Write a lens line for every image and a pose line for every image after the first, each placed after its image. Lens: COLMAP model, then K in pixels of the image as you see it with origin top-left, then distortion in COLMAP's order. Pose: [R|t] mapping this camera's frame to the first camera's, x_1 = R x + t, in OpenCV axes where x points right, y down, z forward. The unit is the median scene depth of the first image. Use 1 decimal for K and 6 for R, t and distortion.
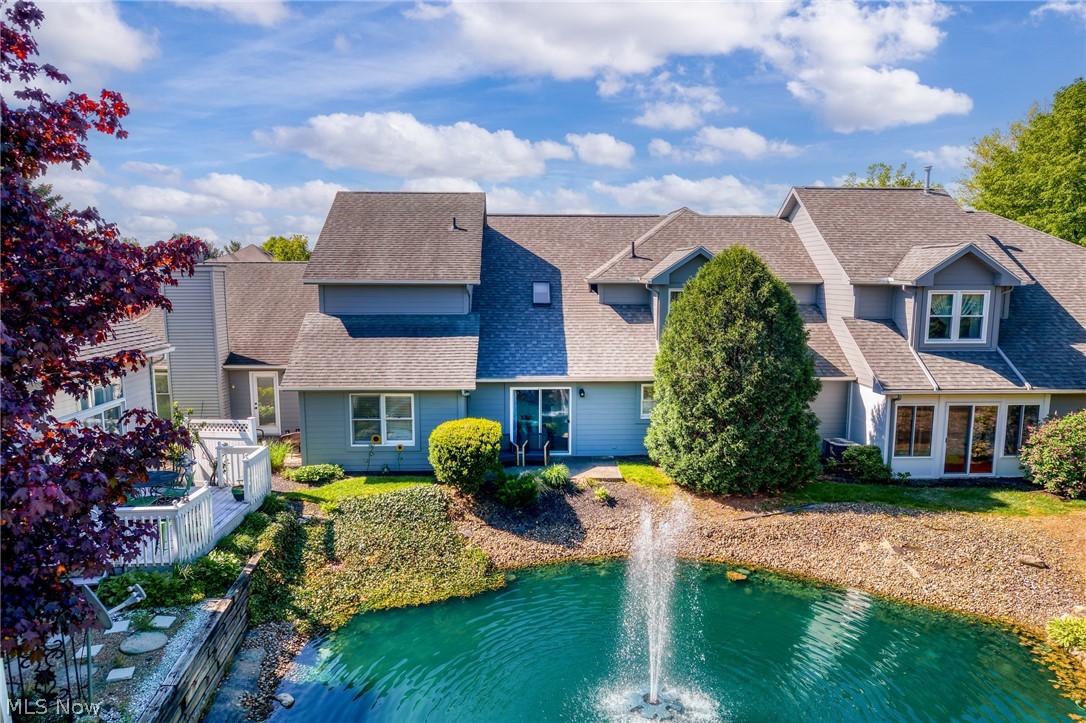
lens RADIAL K [[694.9, 0, 546.2], [0, 694.9, 362.2], [0, 0, 1]] dist [-0.000426, -0.002437]
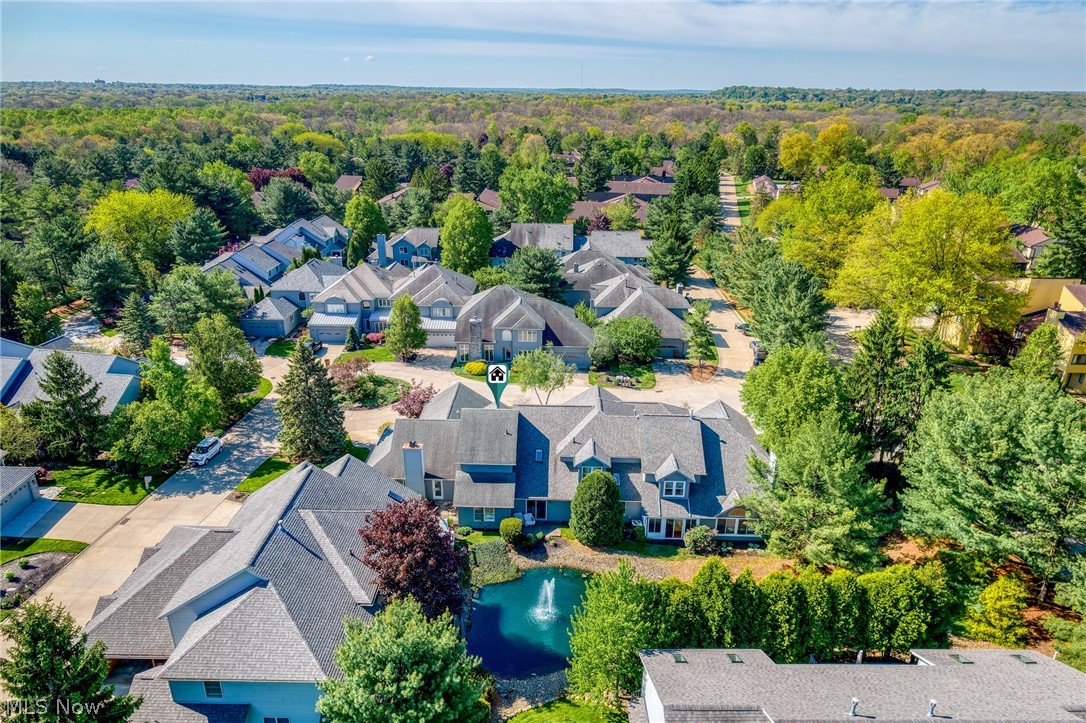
lens RADIAL K [[694.9, 0, 541.5], [0, 694.9, 360.8], [0, 0, 1]] dist [-0.000426, -0.002437]
pose [[0.996895, 0.021704, -0.075694, 0.244822], [-0.003891, 0.973666, 0.227944, -1.327965], [0.078649, -0.226942, 0.970727, -1.889350]]
